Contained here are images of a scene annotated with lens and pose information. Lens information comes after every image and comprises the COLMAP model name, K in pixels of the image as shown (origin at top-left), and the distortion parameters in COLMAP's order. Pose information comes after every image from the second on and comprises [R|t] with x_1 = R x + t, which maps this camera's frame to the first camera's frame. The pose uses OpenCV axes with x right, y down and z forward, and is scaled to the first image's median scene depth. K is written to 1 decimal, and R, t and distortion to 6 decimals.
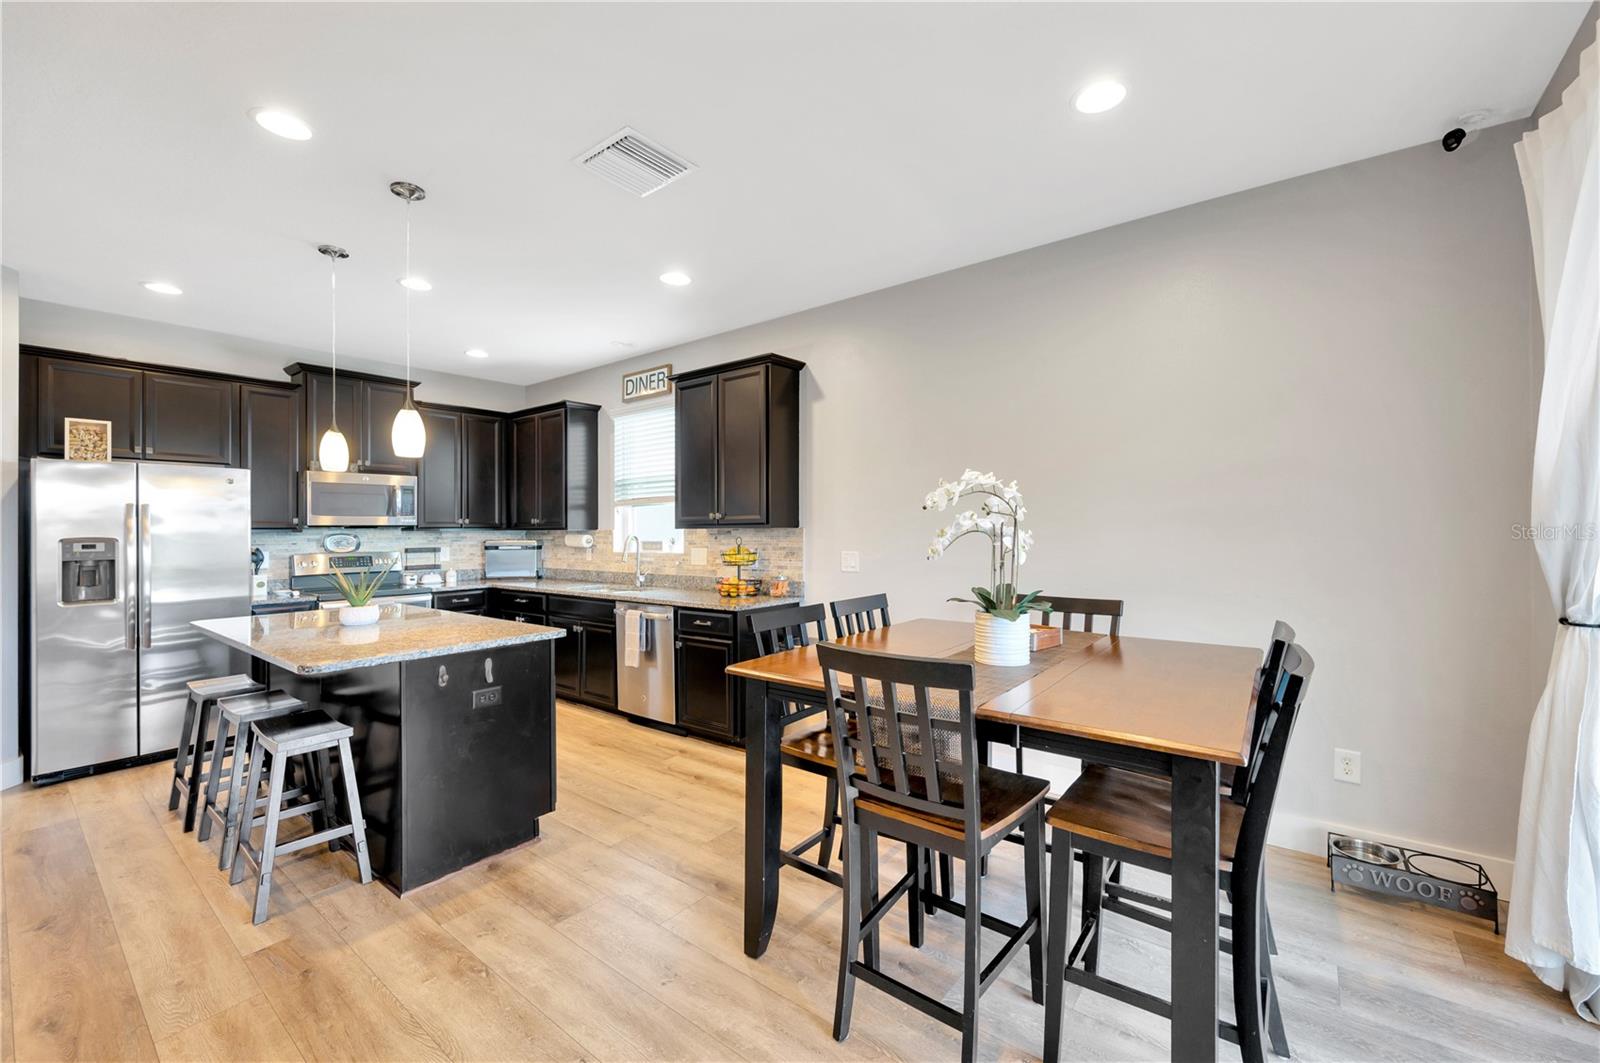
lens RADIAL K [[648.8, 0, 798.0], [0, 648.8, 522.3], [0, 0, 1]] dist [-0.000381, -0.000386]
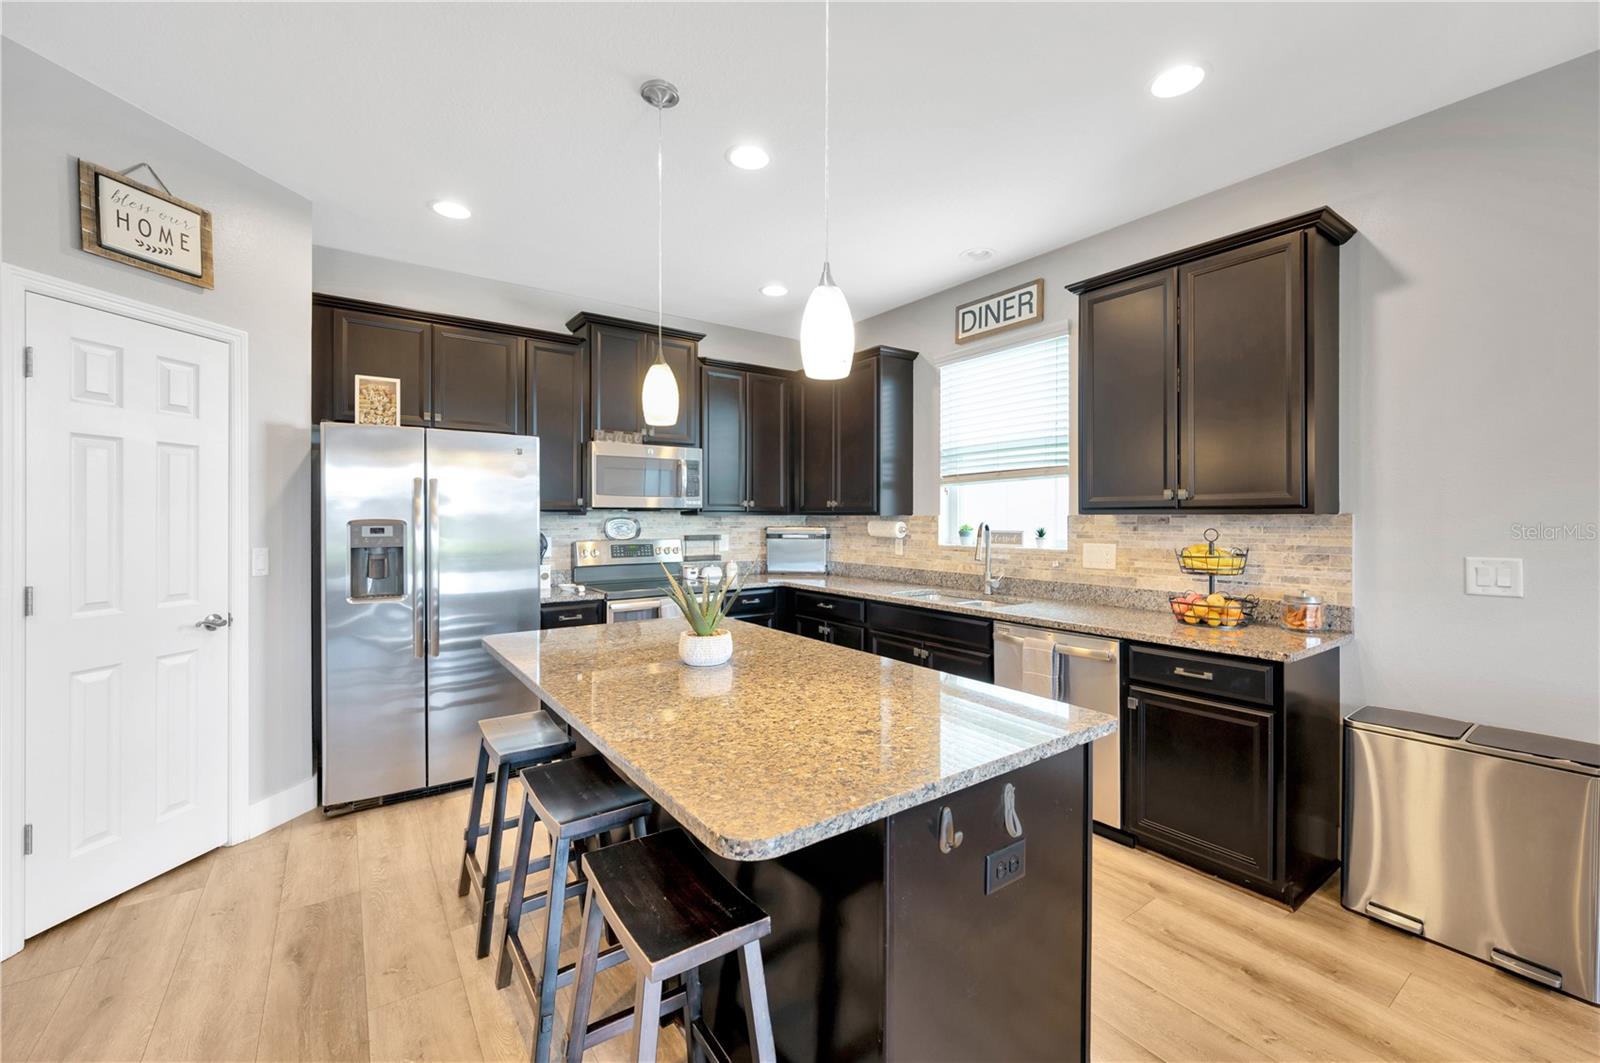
lens RADIAL K [[642.6, 0, 798.5], [0, 642.6, 514.9], [0, 0, 1]] dist [0.001159, -0.000128]
pose [[0.961815, 0.007718, -0.273592, -0.275815], [-0.005299, 0.999940, 0.009579, 0.005445], [0.273649, -0.007764, 0.961798, 0.278550]]
